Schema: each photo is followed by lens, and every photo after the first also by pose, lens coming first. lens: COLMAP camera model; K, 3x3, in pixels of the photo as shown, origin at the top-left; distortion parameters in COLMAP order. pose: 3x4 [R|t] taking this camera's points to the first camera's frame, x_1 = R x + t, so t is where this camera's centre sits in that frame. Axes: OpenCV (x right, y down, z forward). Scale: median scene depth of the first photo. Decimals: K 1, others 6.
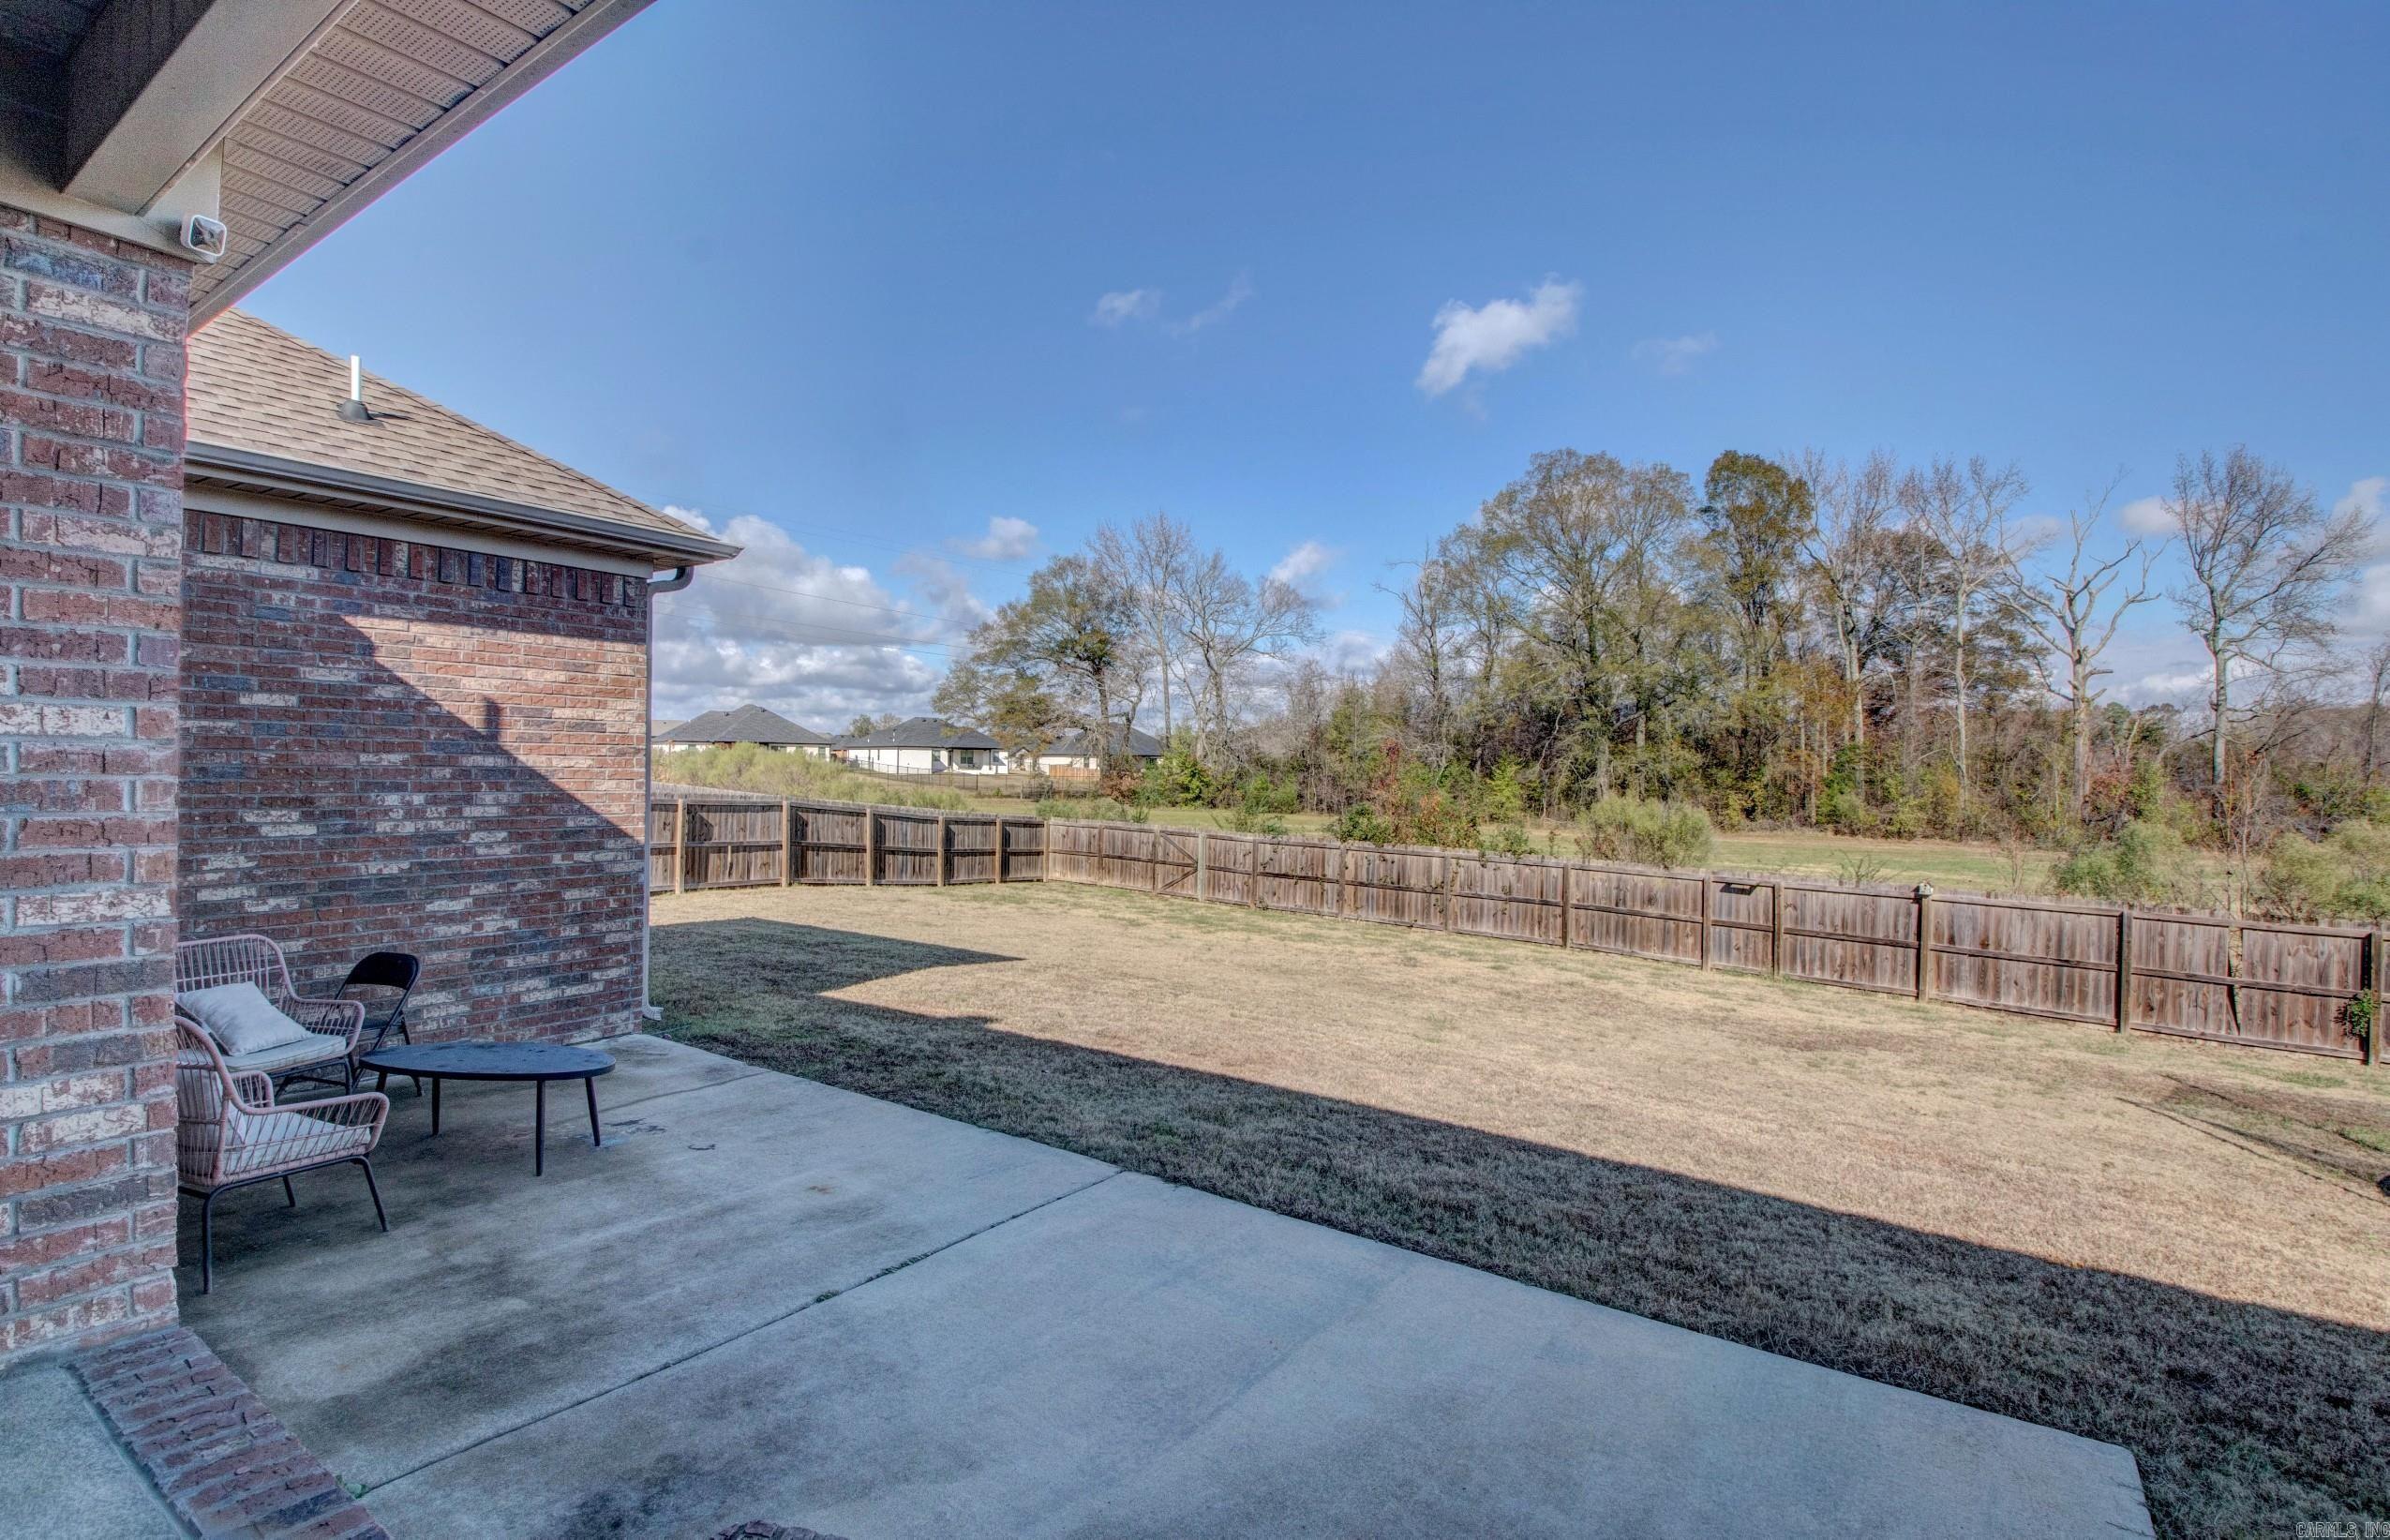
lens RADIAL K [[1084.0, 0, 1198.2], [0, 1084.0, 764.6], [0, 0, 1]] dist [0.001369, -0.013908]
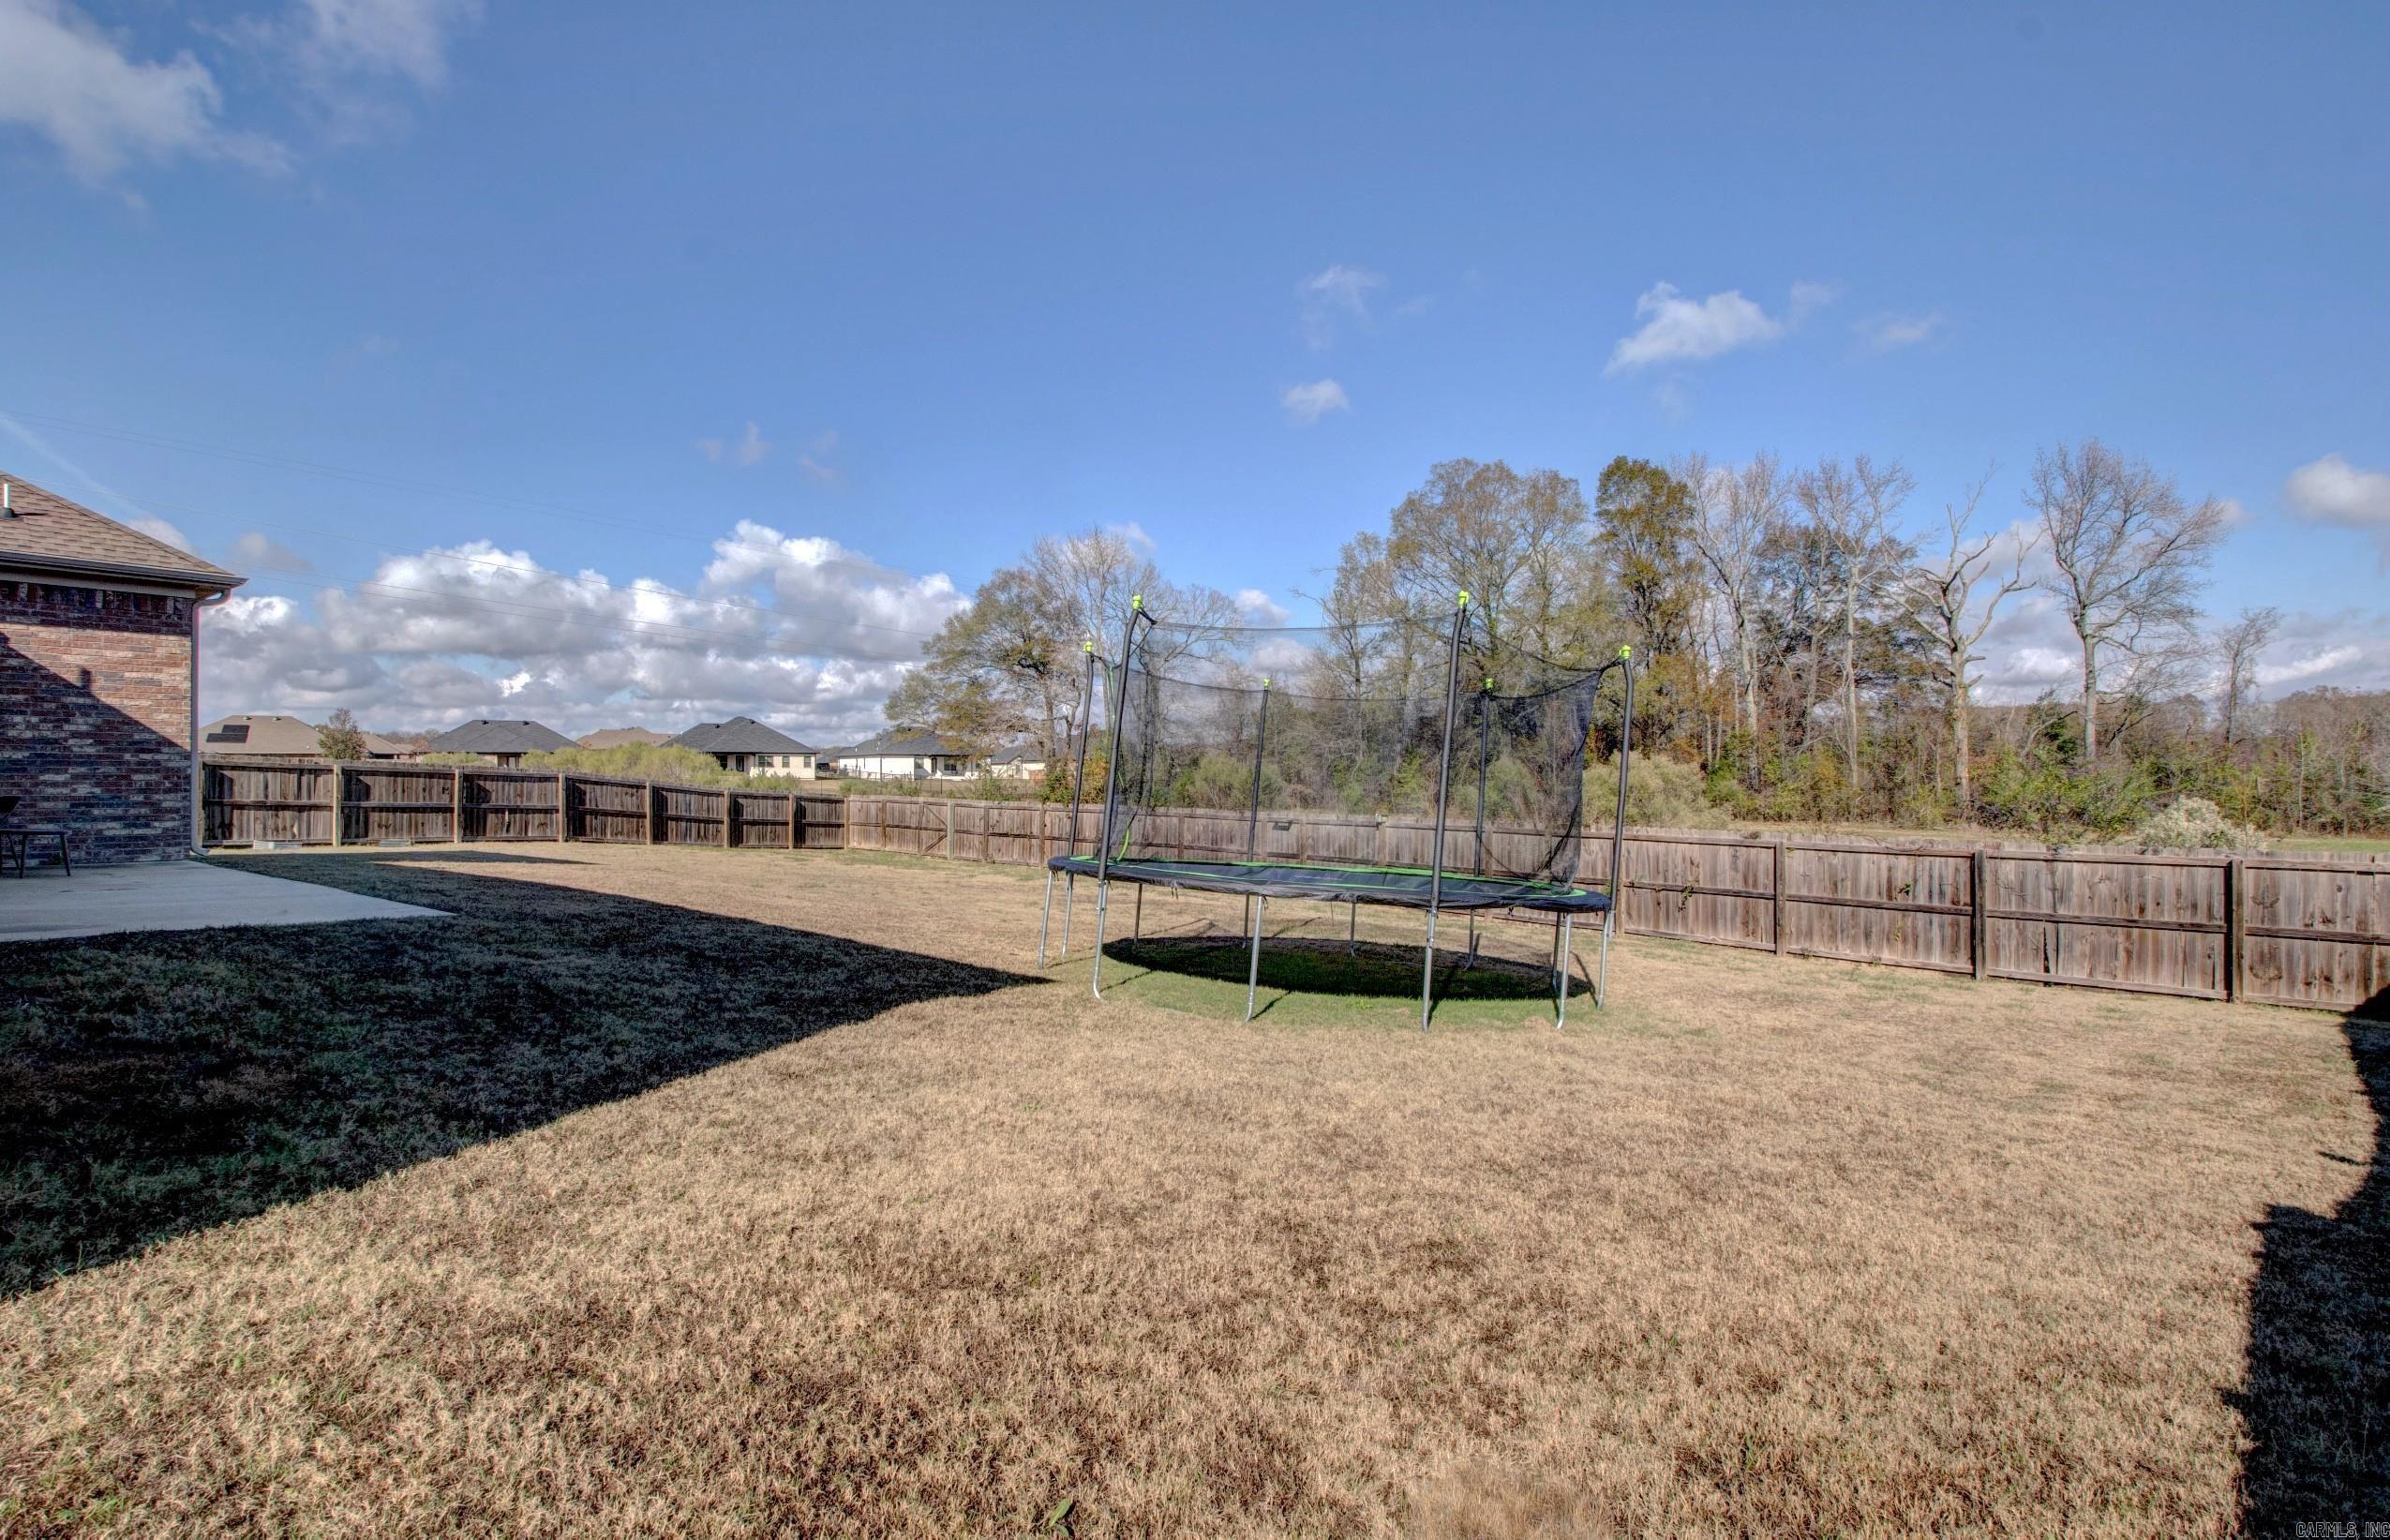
lens RADIAL K [[1084.0, 0, 1198.2], [0, 1084.0, 764.6], [0, 0, 1]] dist [0.001369, -0.013908]
pose [[0.999492, -0.016294, -0.027407, 0.366393], [0.016059, 0.999833, -0.008752, 0.043290], [0.027545, 0.008307, 0.999586, -0.214880]]
